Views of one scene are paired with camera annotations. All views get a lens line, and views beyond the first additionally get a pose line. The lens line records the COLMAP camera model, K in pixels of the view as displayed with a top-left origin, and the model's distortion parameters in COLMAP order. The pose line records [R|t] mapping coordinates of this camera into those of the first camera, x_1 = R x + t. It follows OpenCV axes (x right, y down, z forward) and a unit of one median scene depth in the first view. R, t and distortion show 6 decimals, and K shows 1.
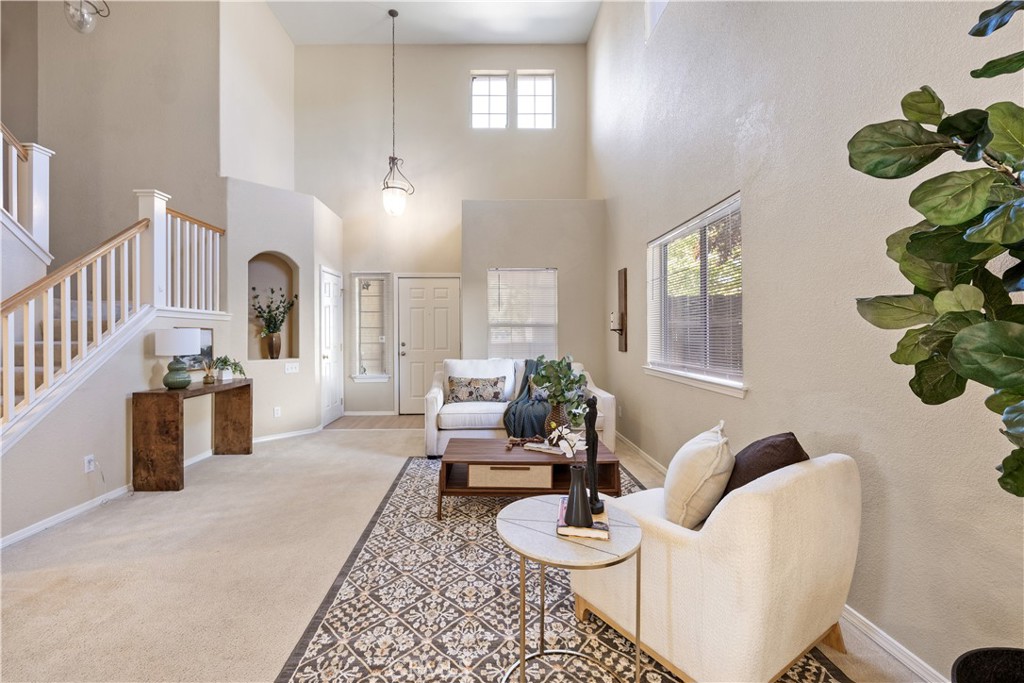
lens RADIAL K [[439.3, 0, 508.4], [0, 439.3, 336.5], [0, 0, 1]] dist [0.000057, 0.000024]
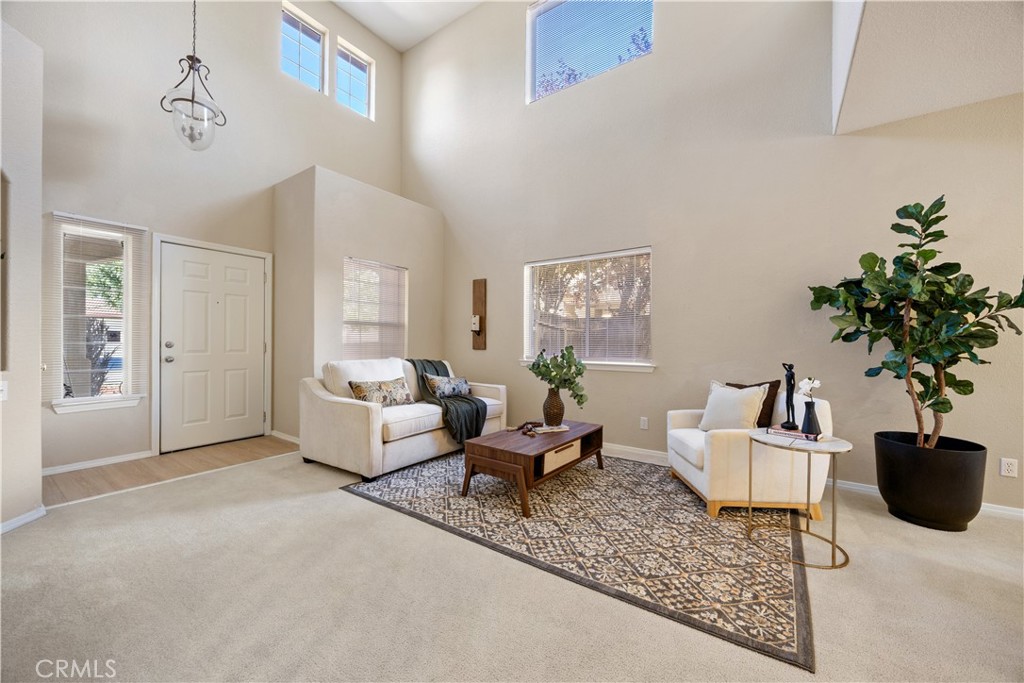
lens RADIAL K [[391.5, 0, 510.1], [0, 391.5, 339.9], [0, 0, 1]] dist [-0.000286, -0.000066]
pose [[0.572845, 0.013097, 0.819559, -0.964175], [-0.003573, 0.999903, -0.013481, 0.037679], [-0.819656, 0.004794, 0.572836, 0.569553]]
